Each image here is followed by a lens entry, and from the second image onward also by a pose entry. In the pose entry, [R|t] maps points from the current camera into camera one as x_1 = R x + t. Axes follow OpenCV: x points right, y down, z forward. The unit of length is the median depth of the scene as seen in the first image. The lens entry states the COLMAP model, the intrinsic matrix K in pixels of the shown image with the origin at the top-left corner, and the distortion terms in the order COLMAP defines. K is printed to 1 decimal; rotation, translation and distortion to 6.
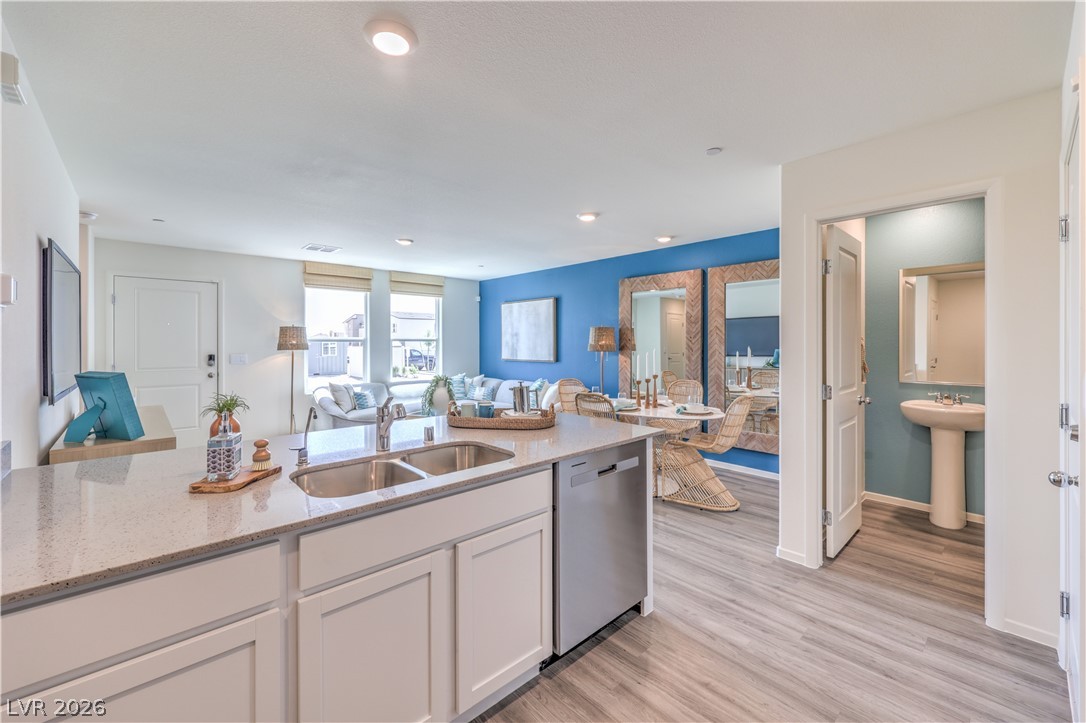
lens RADIAL K [[439.9, 0, 547.5], [0, 439.9, 343.6], [0, 0, 1]] dist [-0.001963, 0.000568]
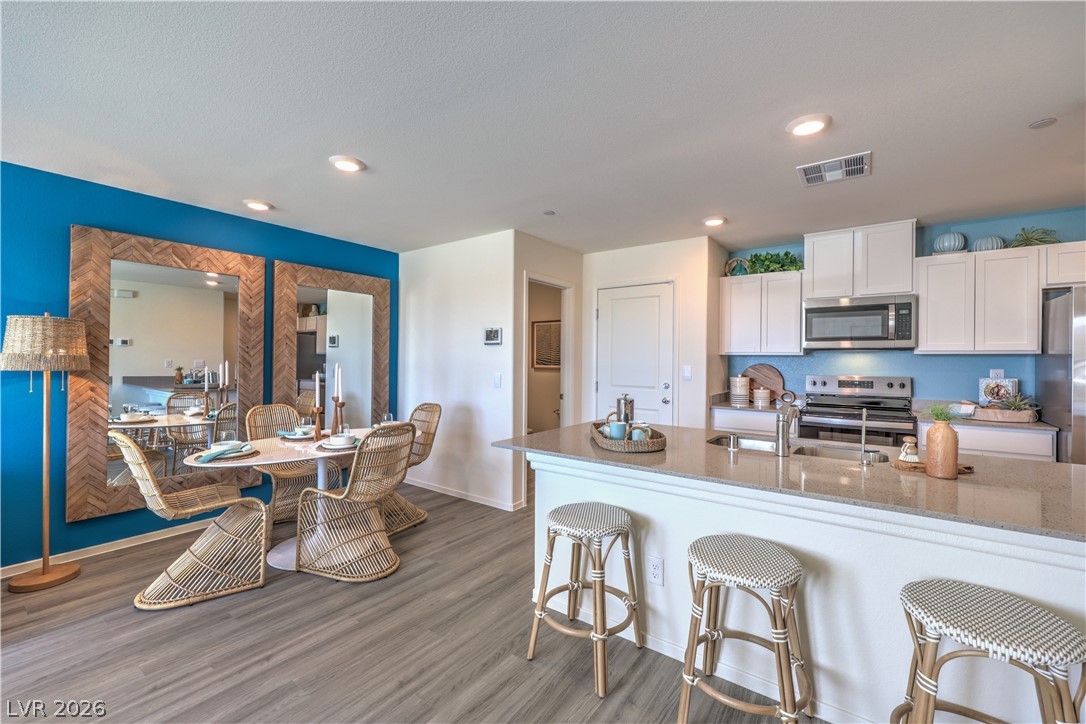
lens RADIAL K [[445.6, 0, 543.7], [0, 445.6, 359.2], [0, 0, 1]] dist [-0.001377, -0.000083]
pose [[-0.187310, 0.000104, 0.982301, -0.456737], [-0.004953, 0.999987, -0.001051, 0.003440], [-0.982288, -0.005062, -0.187307, 0.612012]]
